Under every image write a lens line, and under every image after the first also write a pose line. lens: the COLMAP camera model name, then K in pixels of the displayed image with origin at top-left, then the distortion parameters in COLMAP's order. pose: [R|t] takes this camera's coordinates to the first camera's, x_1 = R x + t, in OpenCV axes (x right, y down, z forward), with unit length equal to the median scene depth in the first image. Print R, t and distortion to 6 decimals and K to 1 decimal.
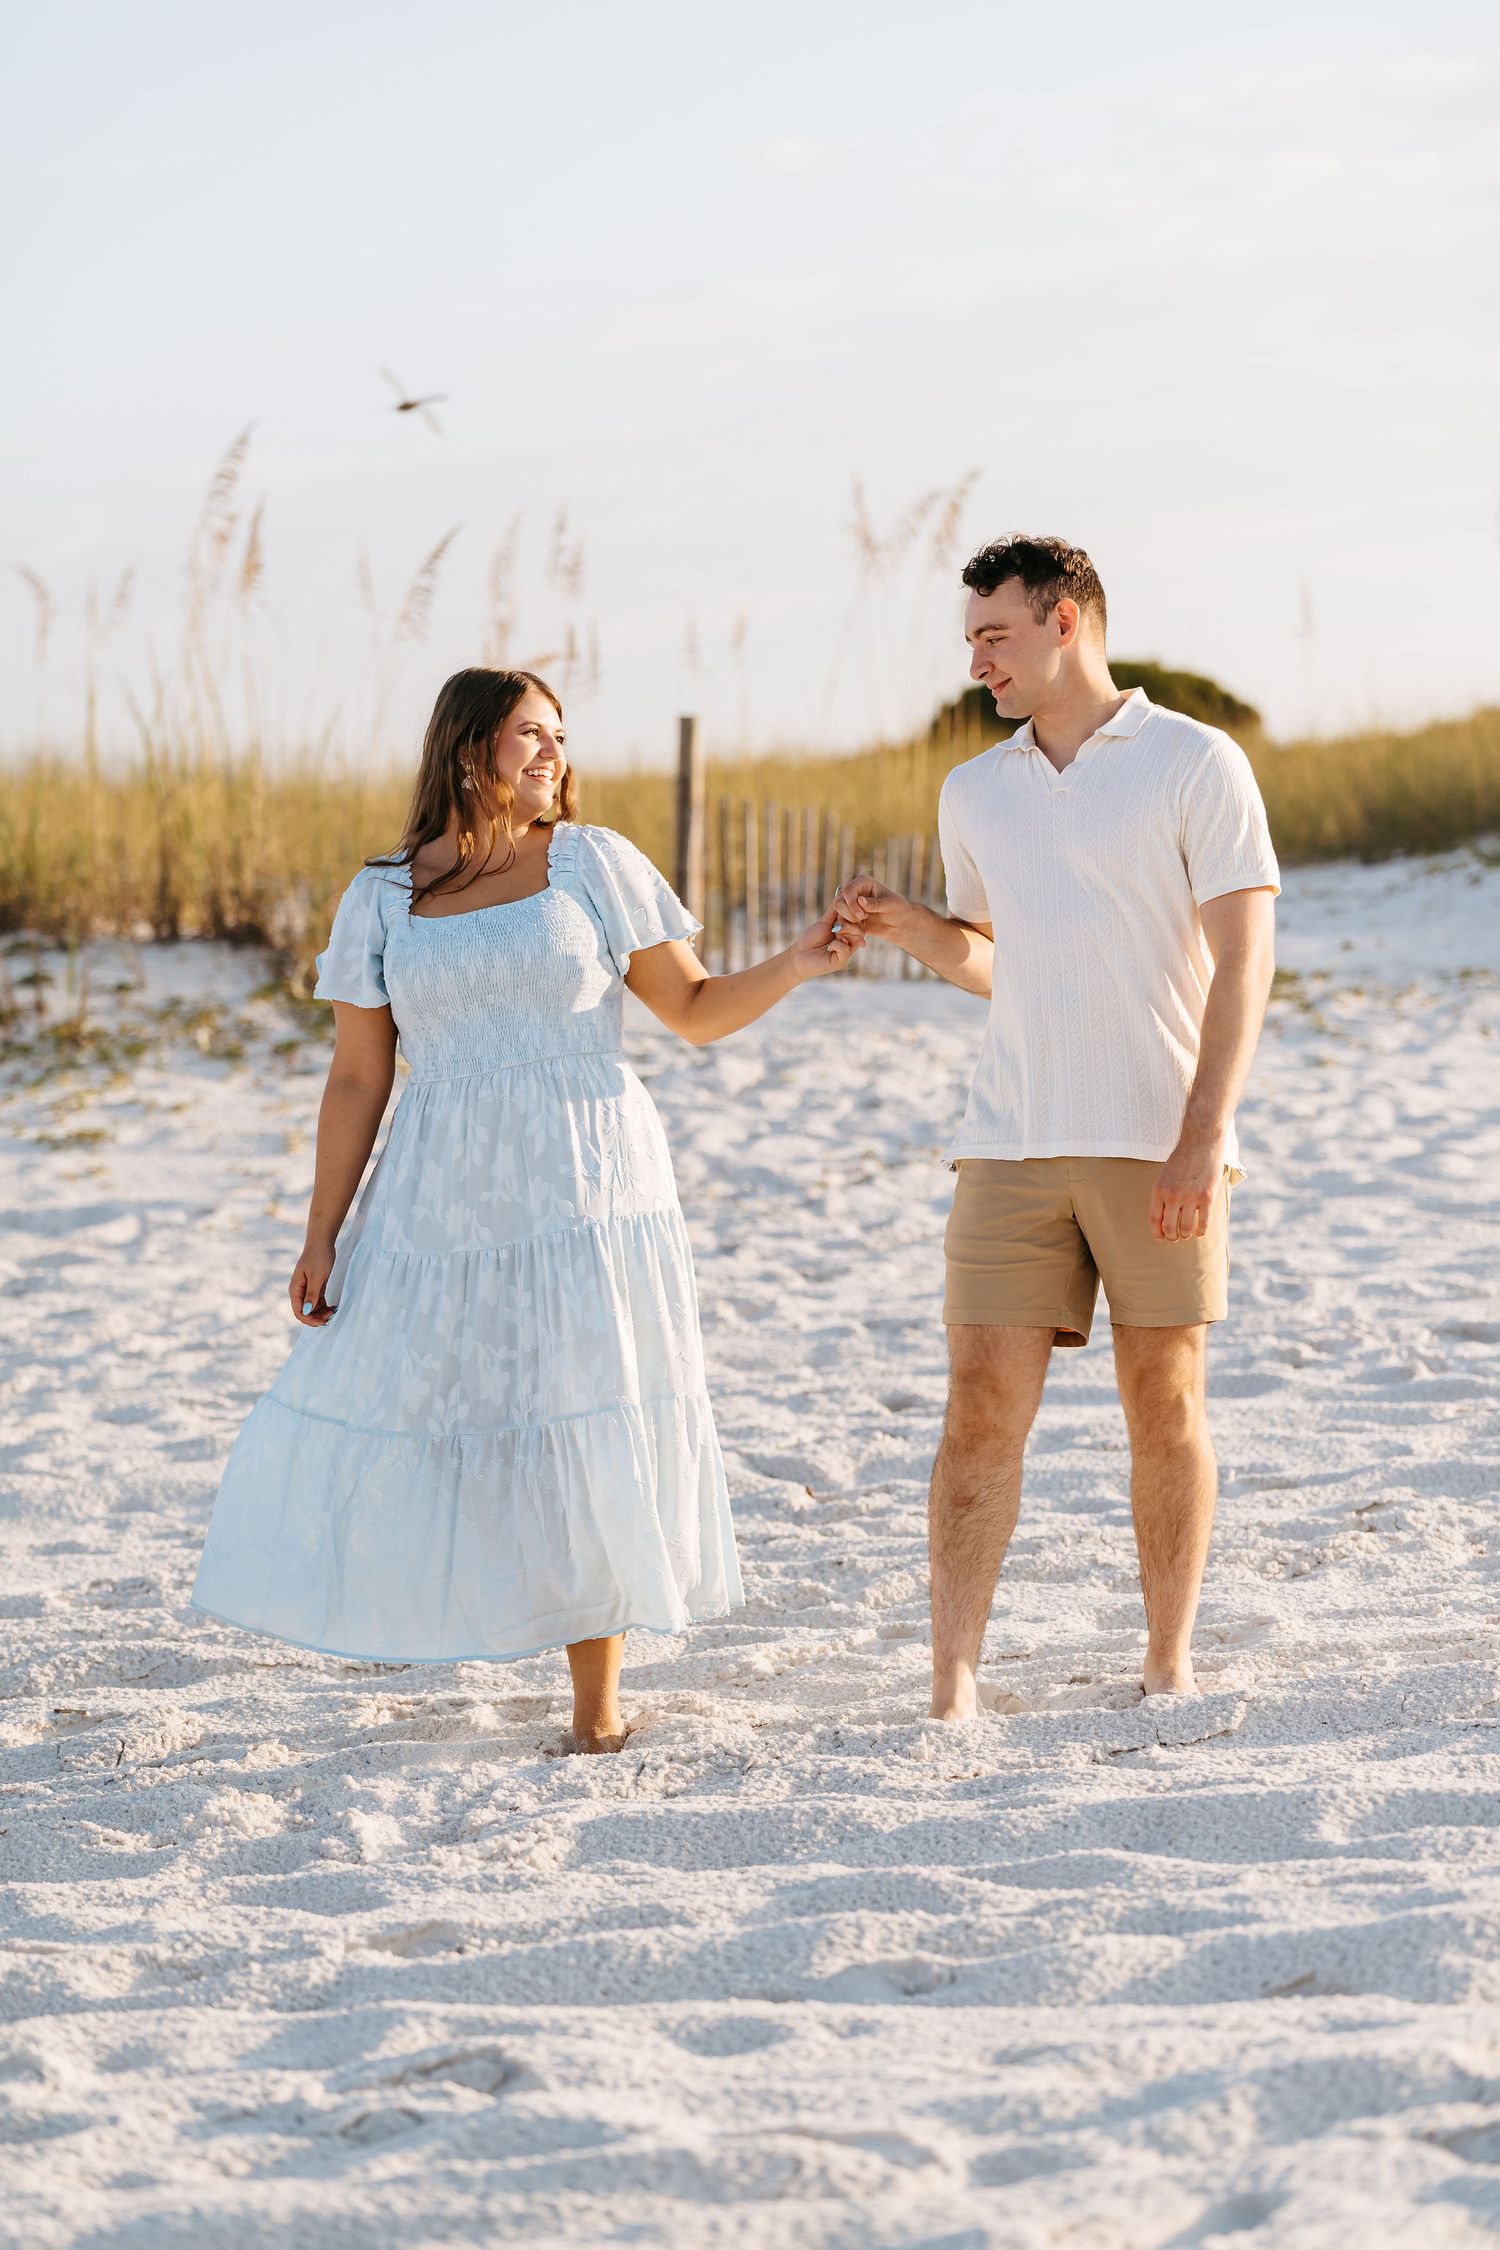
lens RADIAL K [[5975.0, 0, 755.2], [0, 5975.0, 1109.8], [0, 0, 1]] dist [-0.057889, 0.000000]
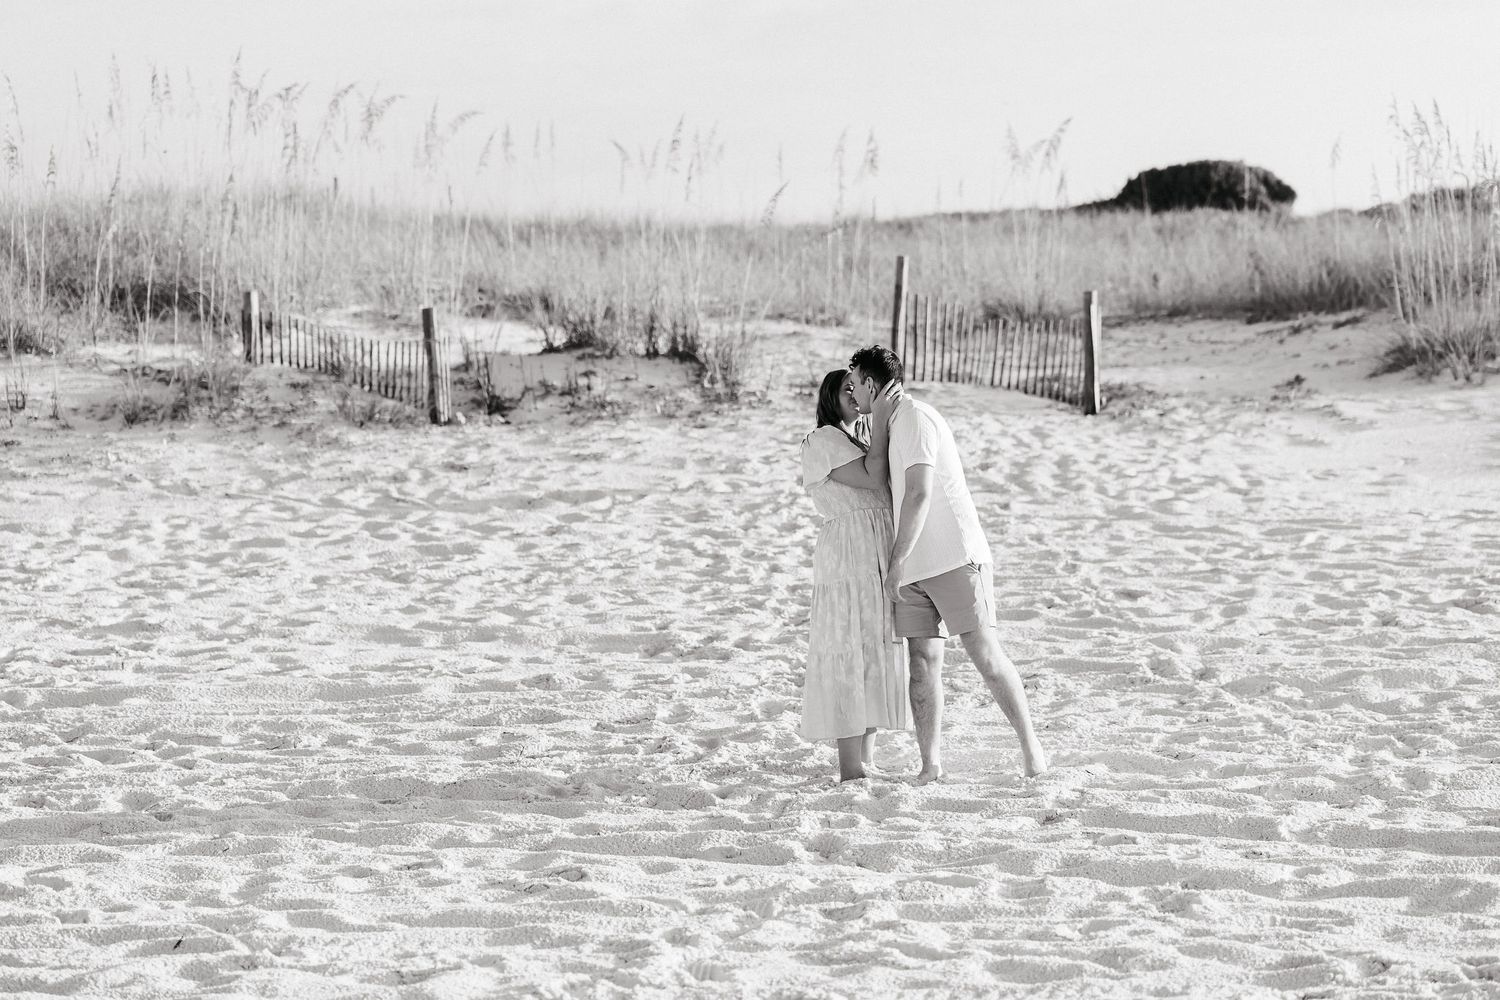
lens RADIAL K [[3503.5, 0, 746.6], [0, 3503.5, 496.3], [0, 0, 1]] dist [-0.285764, 0.000000]
pose [[0.992755, 0.049004, -0.109713, 0.123359], [-0.043236, 0.997585, 0.054354, -0.074527], [0.112112, -0.049217, 0.992476, -0.424834]]
